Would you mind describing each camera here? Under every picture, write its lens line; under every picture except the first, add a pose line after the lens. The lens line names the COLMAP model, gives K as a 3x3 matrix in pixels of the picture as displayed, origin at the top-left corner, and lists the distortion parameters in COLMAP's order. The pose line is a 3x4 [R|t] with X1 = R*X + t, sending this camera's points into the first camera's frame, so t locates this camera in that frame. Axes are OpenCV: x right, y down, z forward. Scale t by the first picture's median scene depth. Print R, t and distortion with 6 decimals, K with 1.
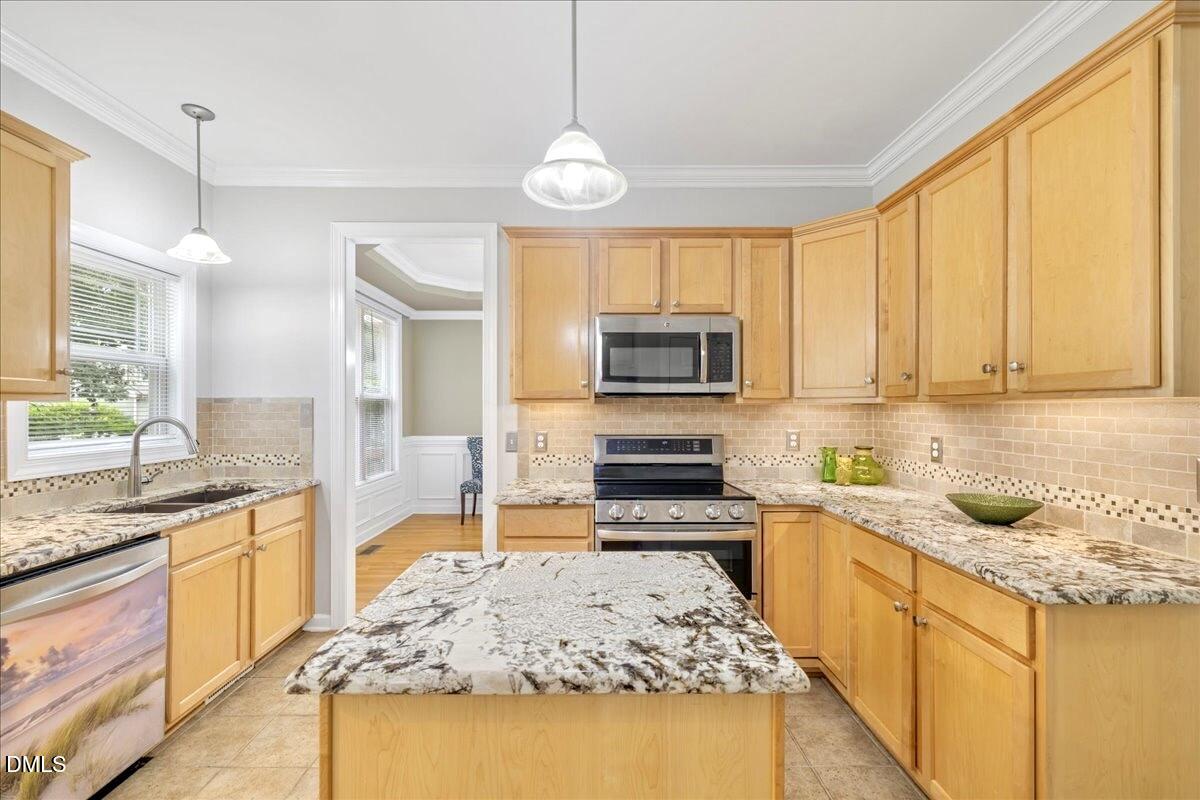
lens RADIAL K [[504.1, 0, 596.3], [0, 504.1, 394.2], [0, 0, 1]] dist [0.003274, -0.000432]
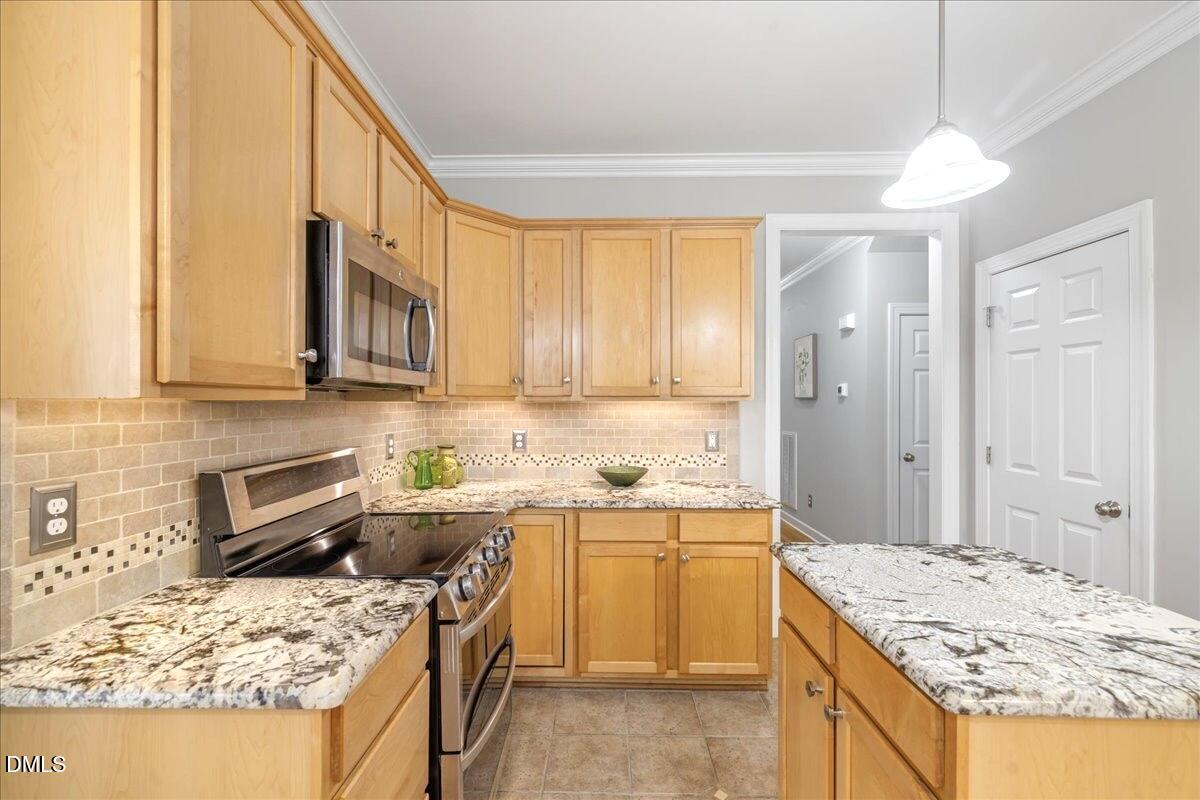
lens RADIAL K [[504.1, 0, 596.3], [0, 504.1, 394.2], [0, 0, 1]] dist [0.003274, -0.000432]
pose [[0.036443, 0.018265, 0.999169, -0.738003], [-0.025808, 0.999517, -0.017331, 0.023483], [-0.999002, -0.025155, 0.036897, 1.145605]]
